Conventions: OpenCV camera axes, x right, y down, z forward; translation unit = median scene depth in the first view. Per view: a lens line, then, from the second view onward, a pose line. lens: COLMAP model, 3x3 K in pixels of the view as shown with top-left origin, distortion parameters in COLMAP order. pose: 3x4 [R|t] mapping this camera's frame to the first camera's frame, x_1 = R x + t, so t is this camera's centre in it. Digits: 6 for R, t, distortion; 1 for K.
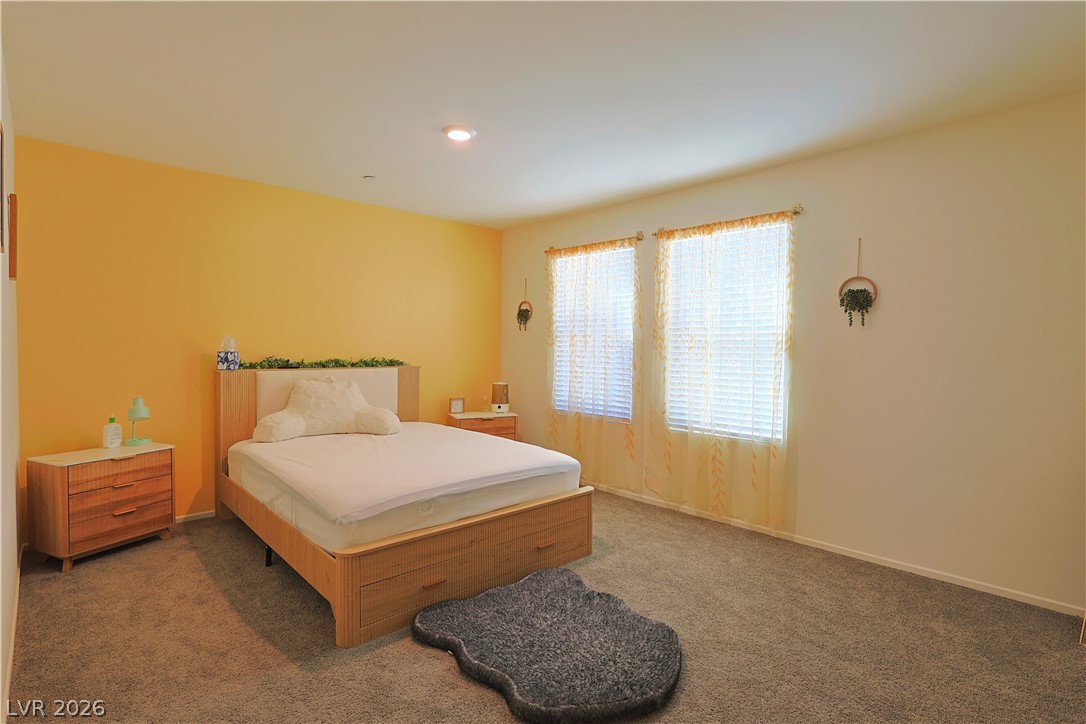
lens RADIAL K [[527.8, 0, 547.7], [0, 527.8, 363.7], [0, 0, 1]] dist [-0.003455, 0.000603]
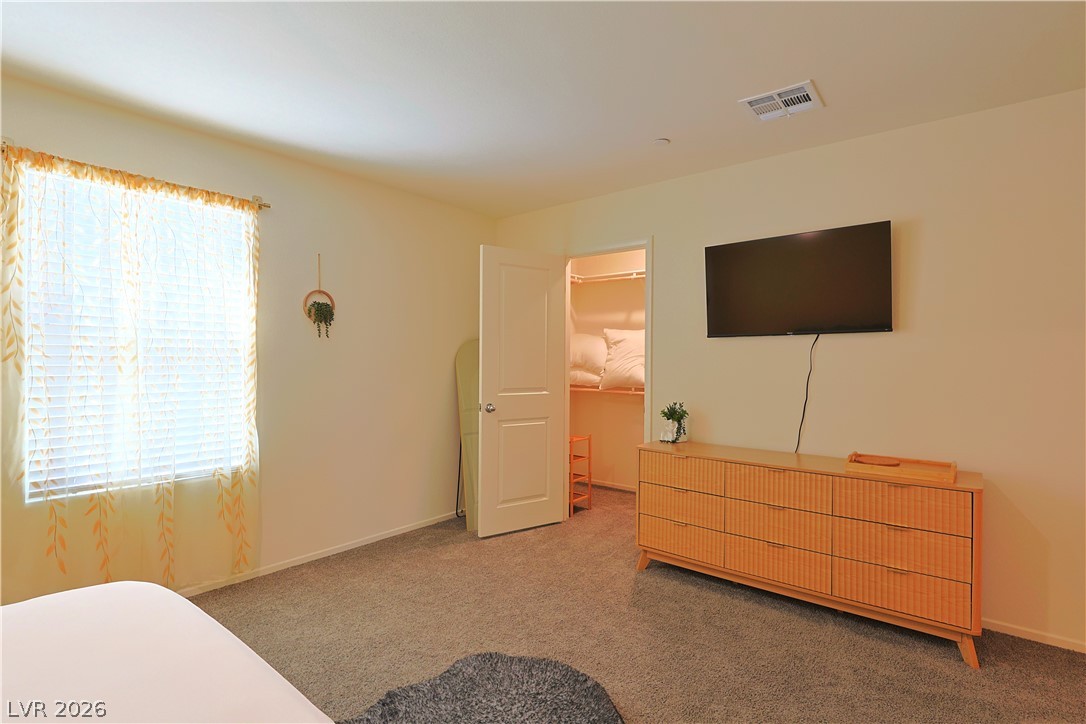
lens RADIAL K [[527.8, 0, 545.0], [0, 527.8, 358.3], [0, 0, 1]] dist [-0.003455, 0.000603]
pose [[-0.118895, -0.013038, 0.992821, -0.479529], [0.021180, 0.999653, 0.015664, -0.033516], [-0.992681, 0.022891, -0.118577, 0.636085]]
